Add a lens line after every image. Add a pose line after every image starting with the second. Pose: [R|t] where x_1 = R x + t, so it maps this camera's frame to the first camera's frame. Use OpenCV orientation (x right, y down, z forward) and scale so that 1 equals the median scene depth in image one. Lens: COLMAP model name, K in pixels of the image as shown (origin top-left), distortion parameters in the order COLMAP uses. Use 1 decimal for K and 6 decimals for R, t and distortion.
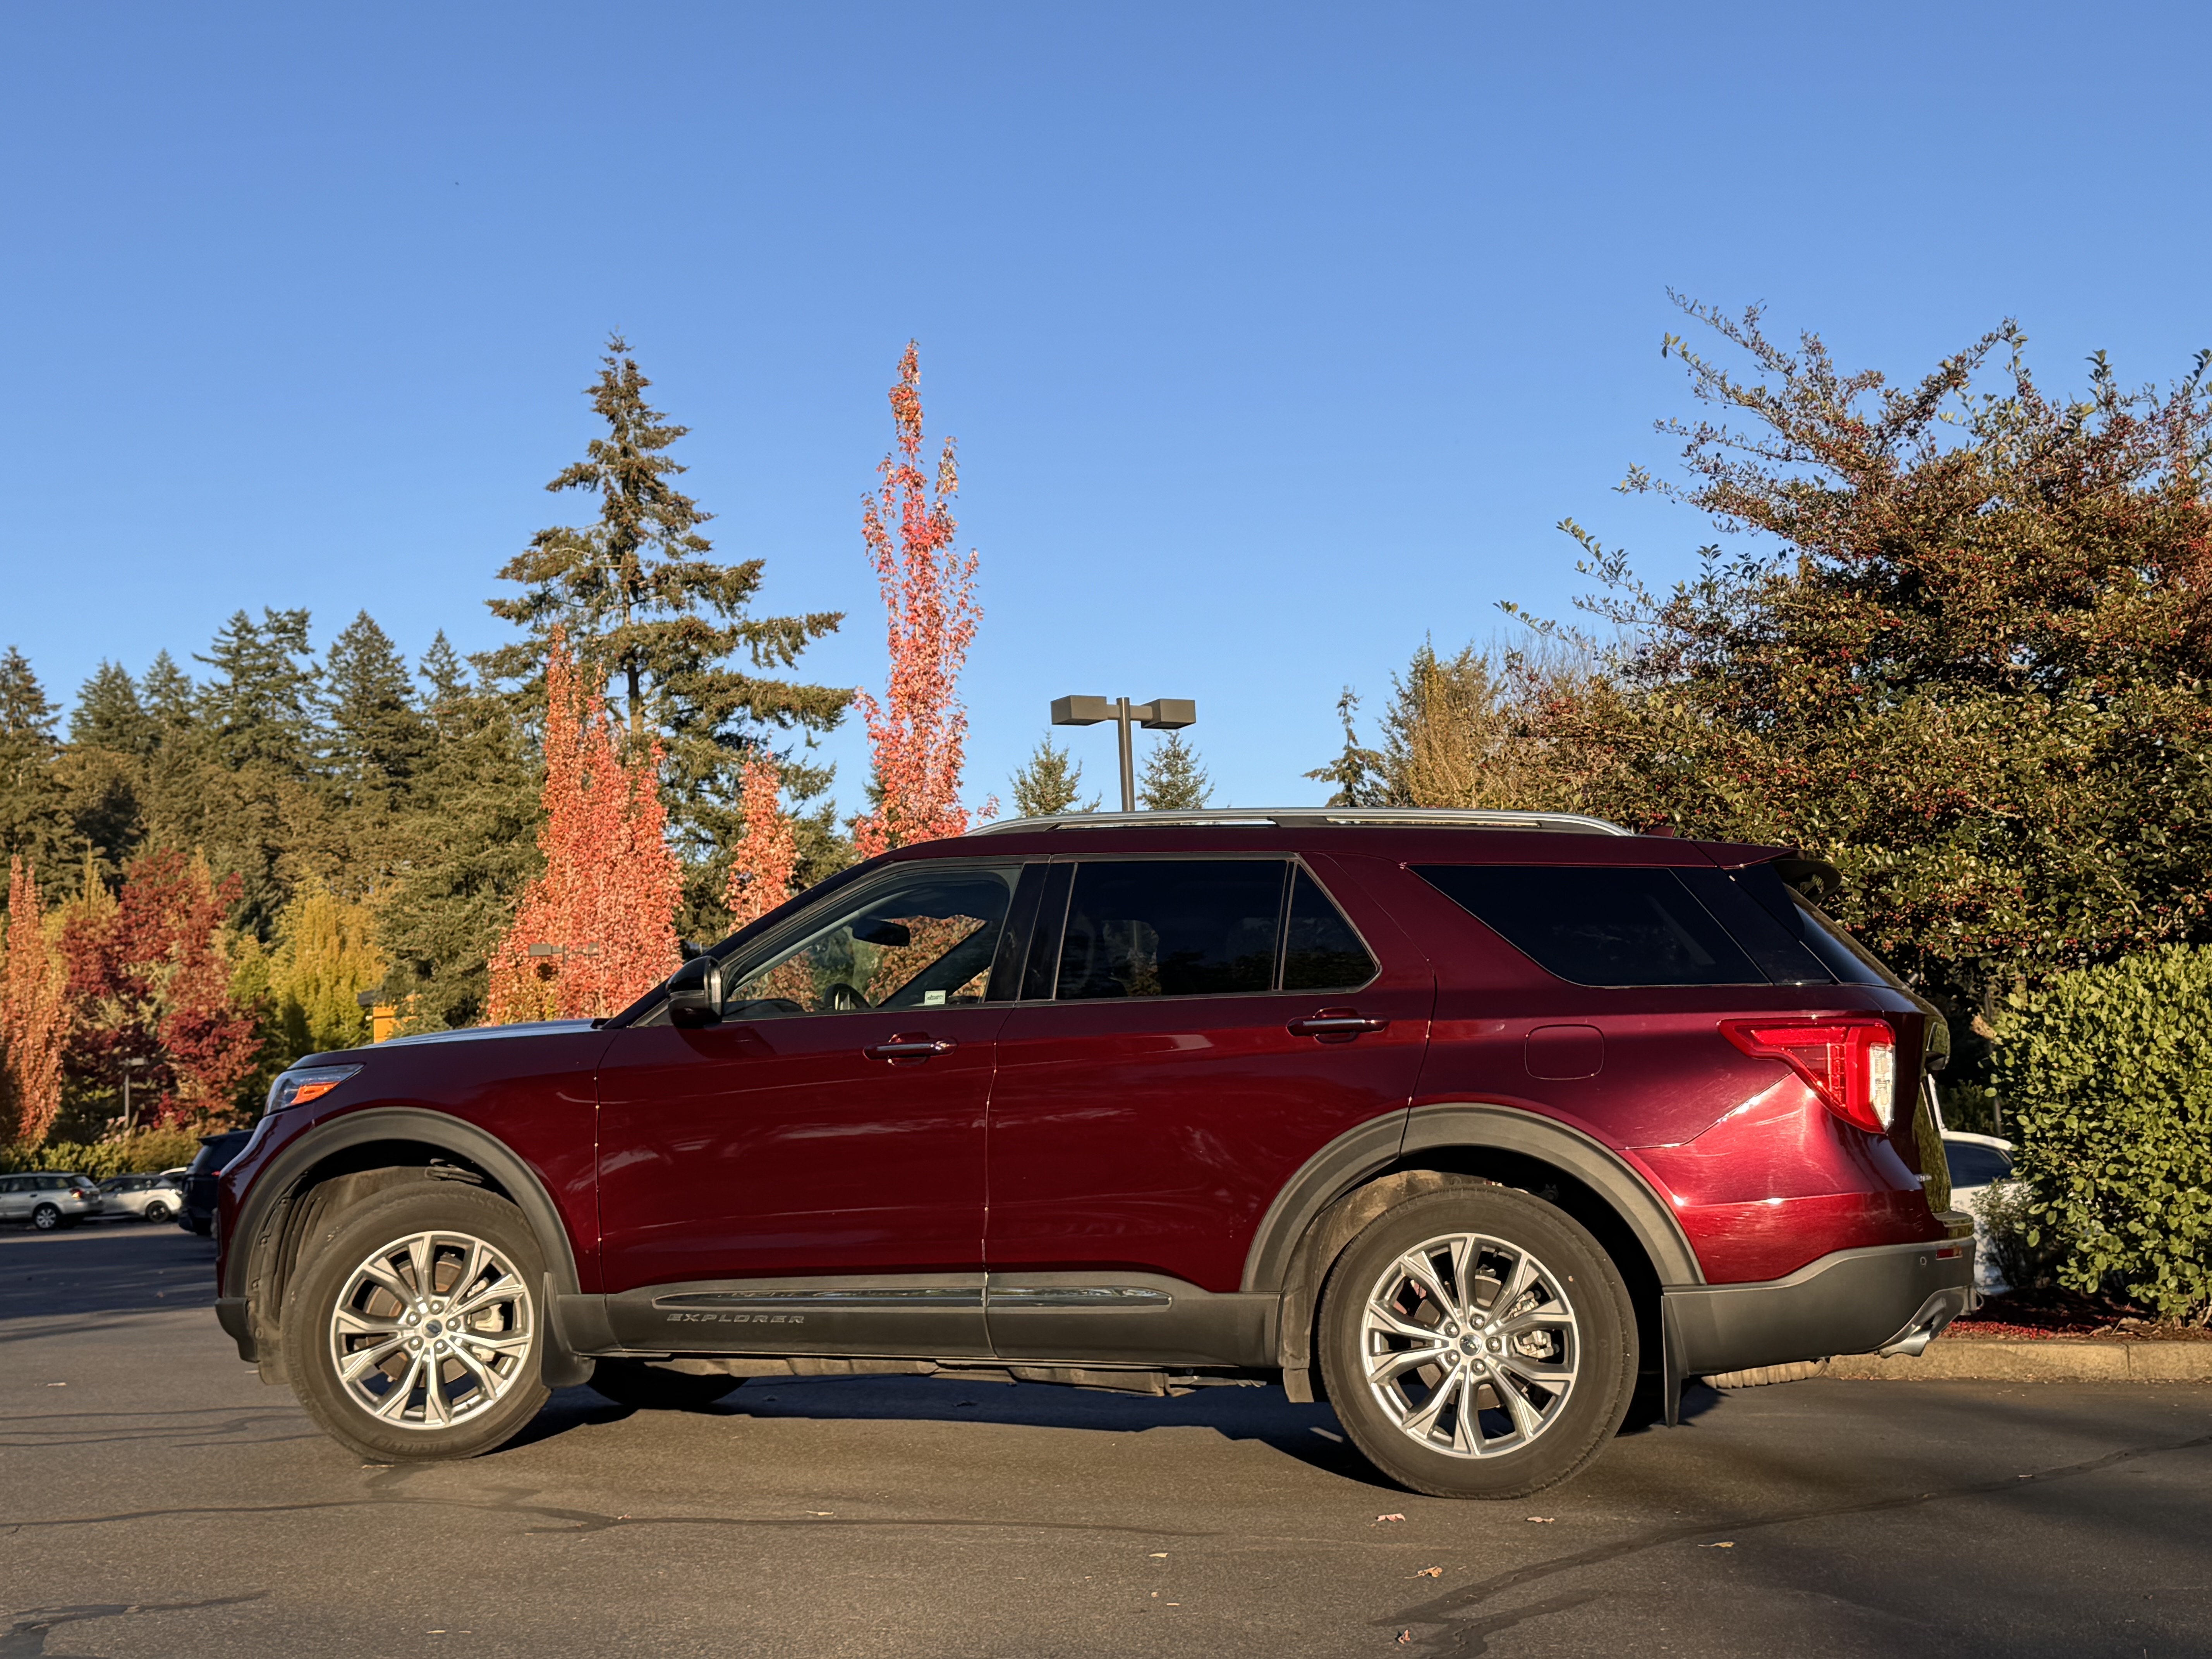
lens RADIAL K [[2868.0, 0, 1106.0], [0, 2868.0, 829.5], [0, 0, 1]] dist [0.169990, -0.326705]
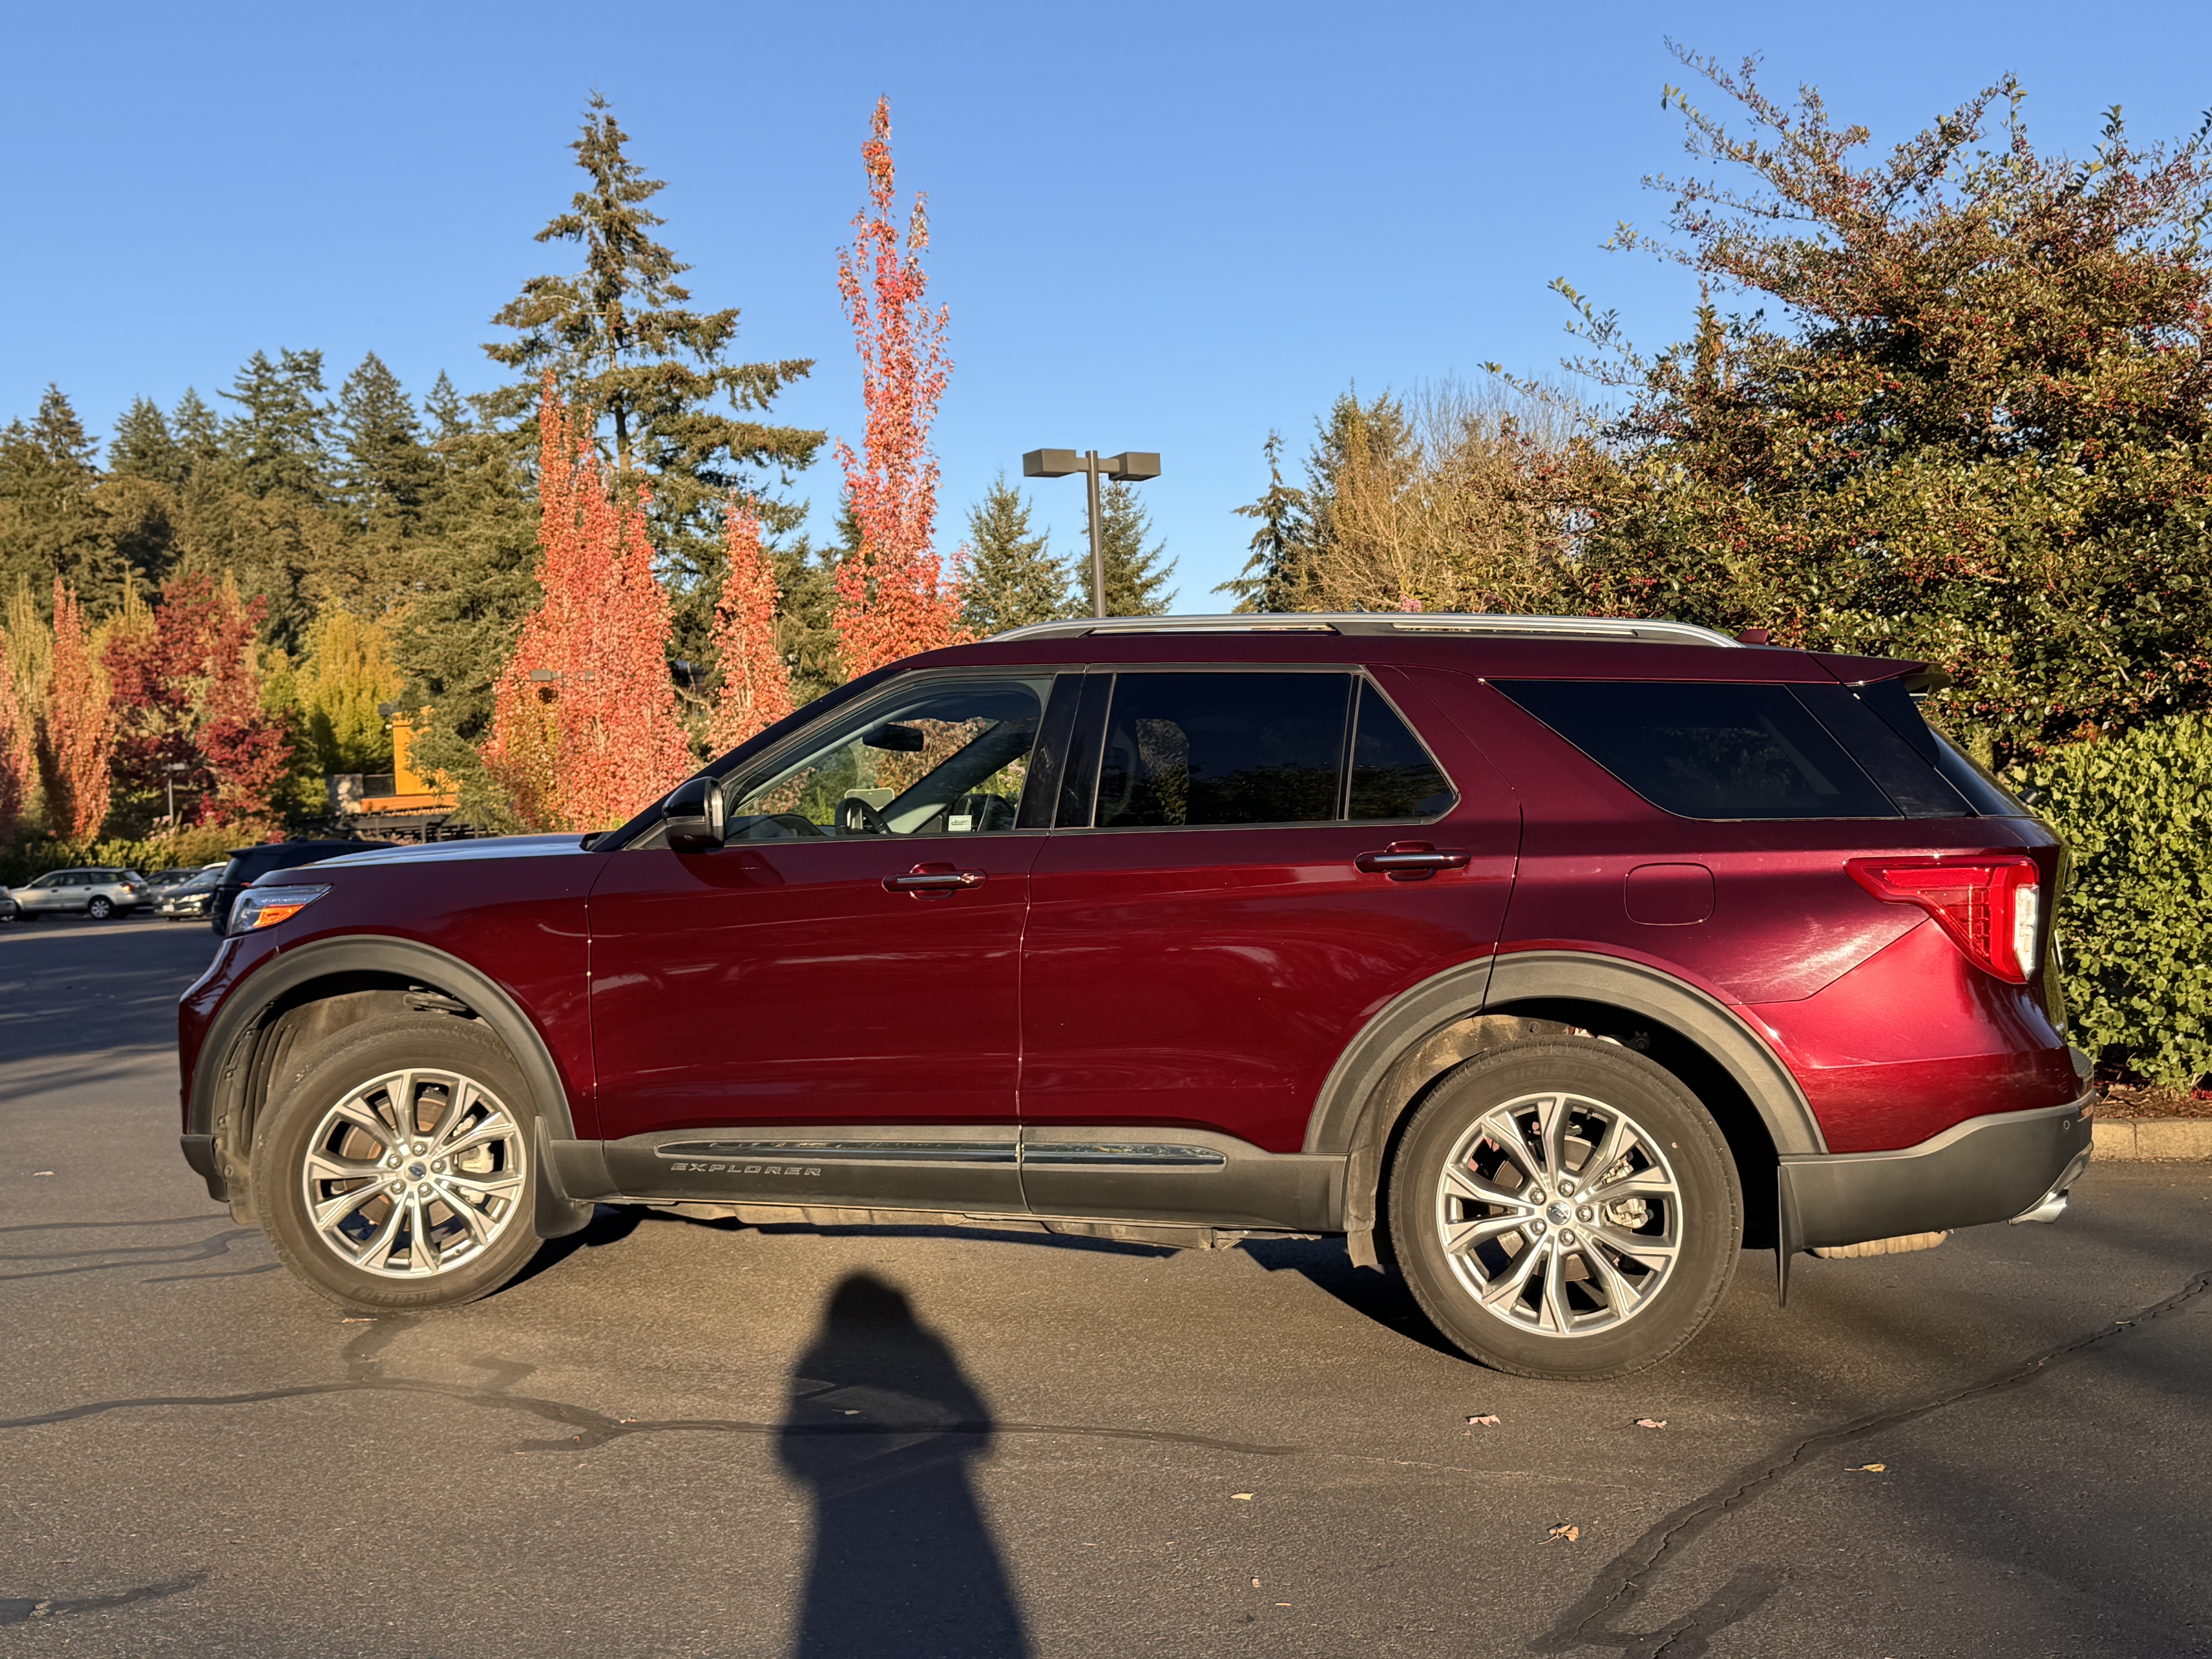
lens RADIAL K [[2492.1, 0, 1109.3], [0, 2492.1, 836.2], [0, 0, 1]] dist [0.200737, -0.466959]
pose [[0.999647, -0.001765, 0.026495, -0.018253], [-0.001250, 0.993554, 0.113351, -0.014788], [-0.026524, -0.113344, 0.993202, 0.116795]]
